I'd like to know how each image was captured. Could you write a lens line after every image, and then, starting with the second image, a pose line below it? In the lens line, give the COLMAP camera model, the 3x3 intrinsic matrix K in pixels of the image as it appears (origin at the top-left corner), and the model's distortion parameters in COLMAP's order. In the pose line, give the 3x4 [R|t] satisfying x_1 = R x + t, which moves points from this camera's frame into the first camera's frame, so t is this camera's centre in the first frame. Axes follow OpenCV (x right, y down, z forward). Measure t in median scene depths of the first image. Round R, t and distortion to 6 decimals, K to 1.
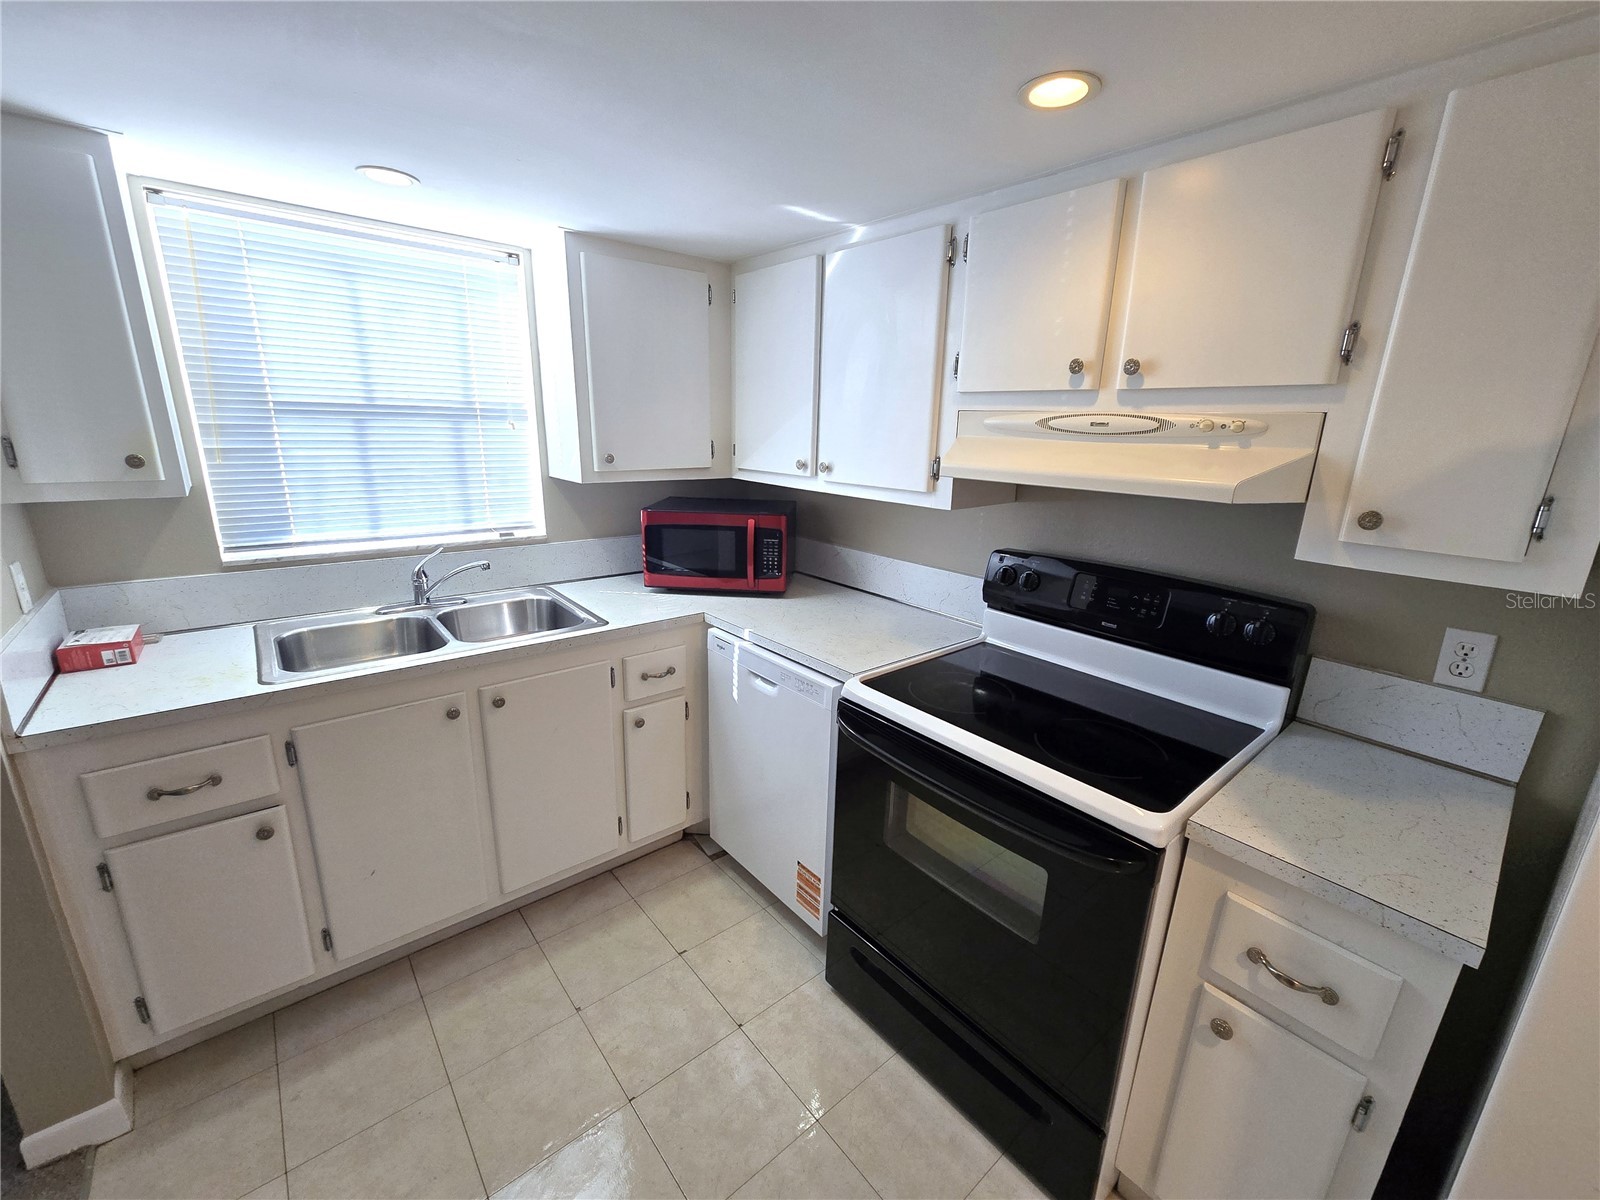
lens RADIAL K [[646.6, 0, 805.5], [0, 646.6, 595.9], [0, 0, 1]] dist [-0.002013, 0.001380]
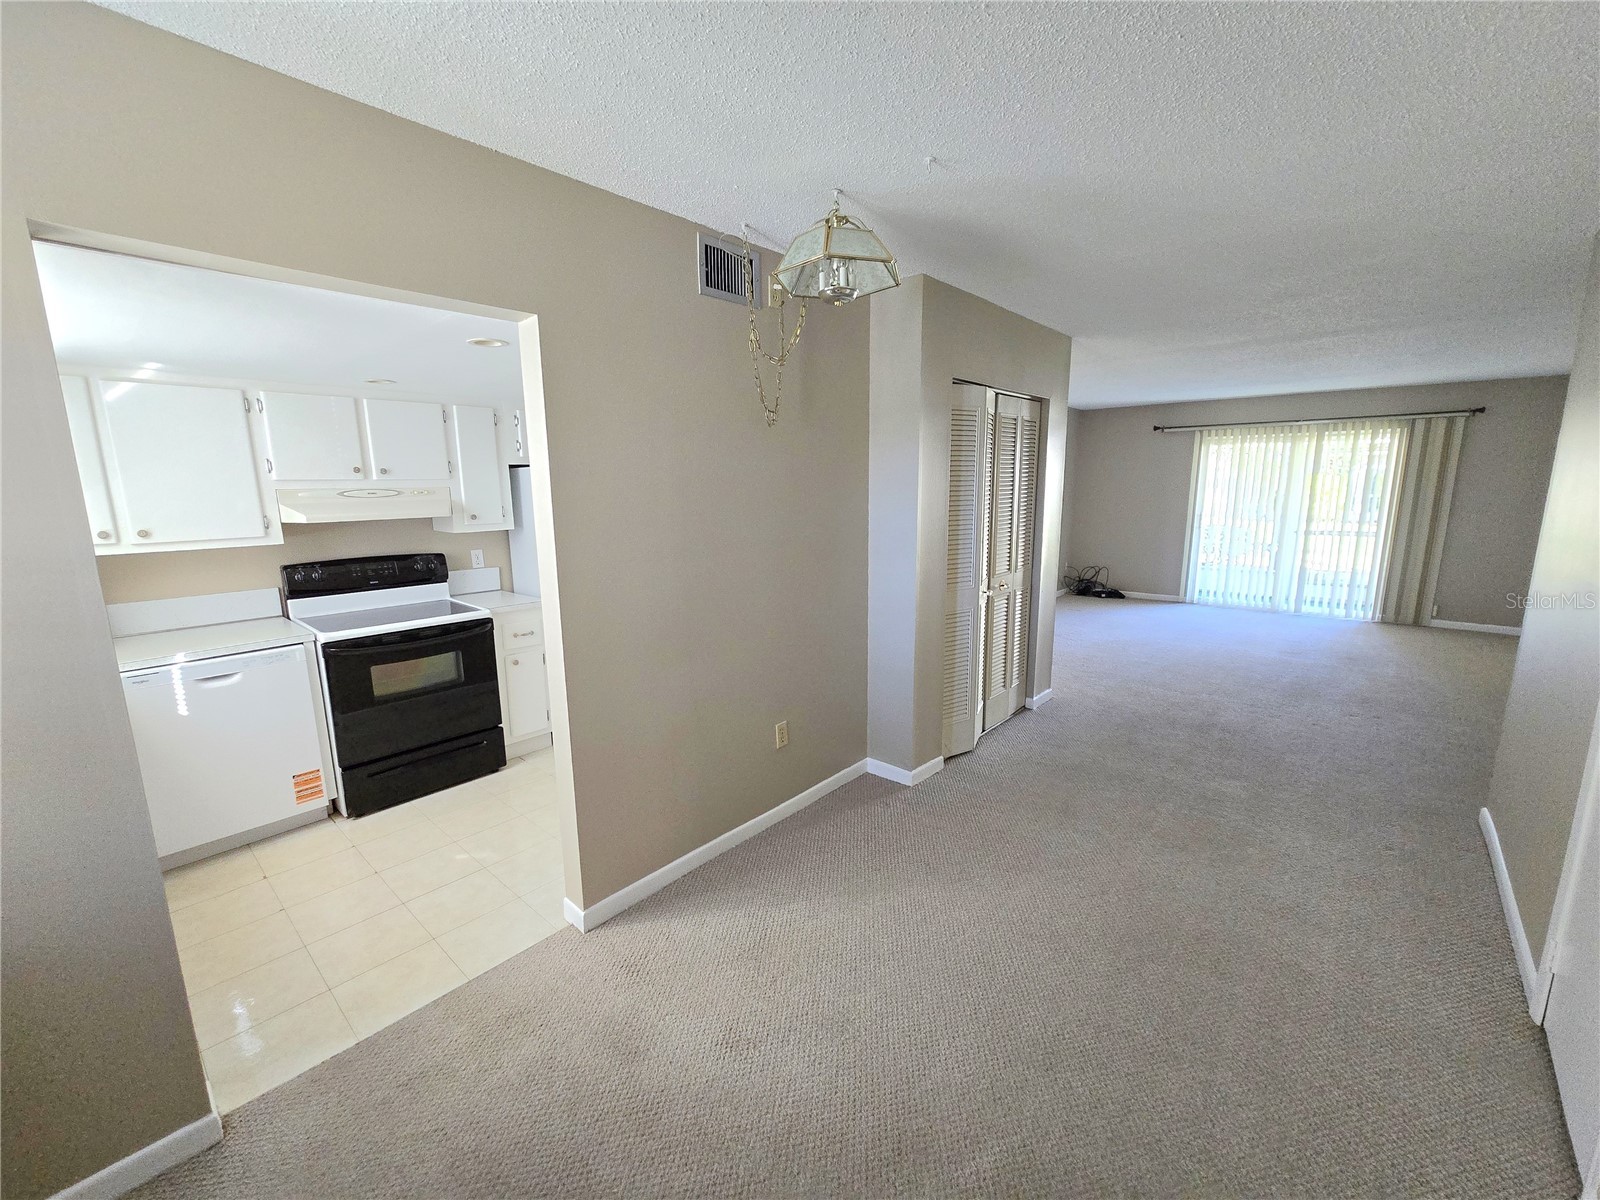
lens RADIAL K [[646.6, 0, 799.6], [0, 646.6, 601.4], [0, 0, 1]] dist [-0.002013, 0.001380]
pose [[-0.131299, -0.208078, 0.969260, -1.872716], [0.262046, 0.935663, 0.236363, -0.035435], [-0.956082, 0.285024, -0.068325, -0.209301]]
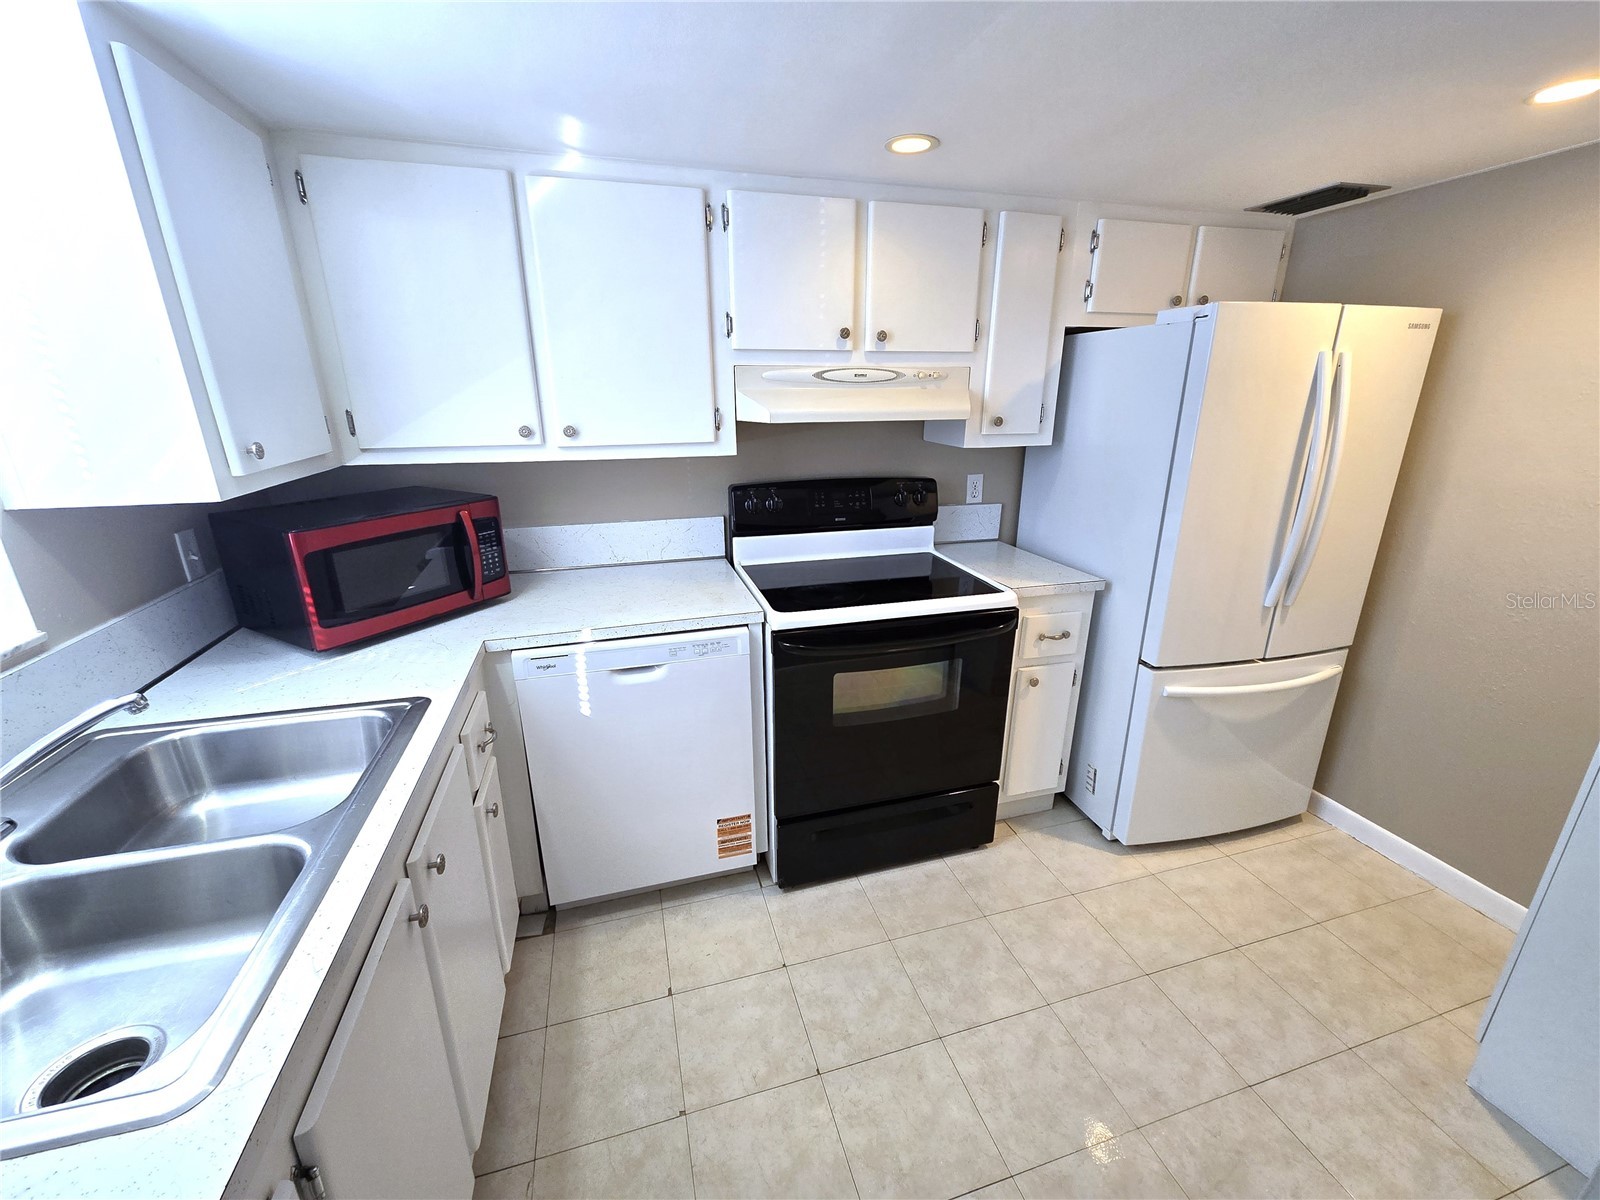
lens RADIAL K [[646.6, 0, 806.0], [0, 646.6, 595.9], [0, 0, 1]] dist [-0.002013, 0.001380]
pose [[0.415155, -0.306337, 0.856624, -0.840065], [0.248442, 0.943987, 0.217174, -0.125191], [-0.875170, 0.122660, 0.468008, 0.426992]]
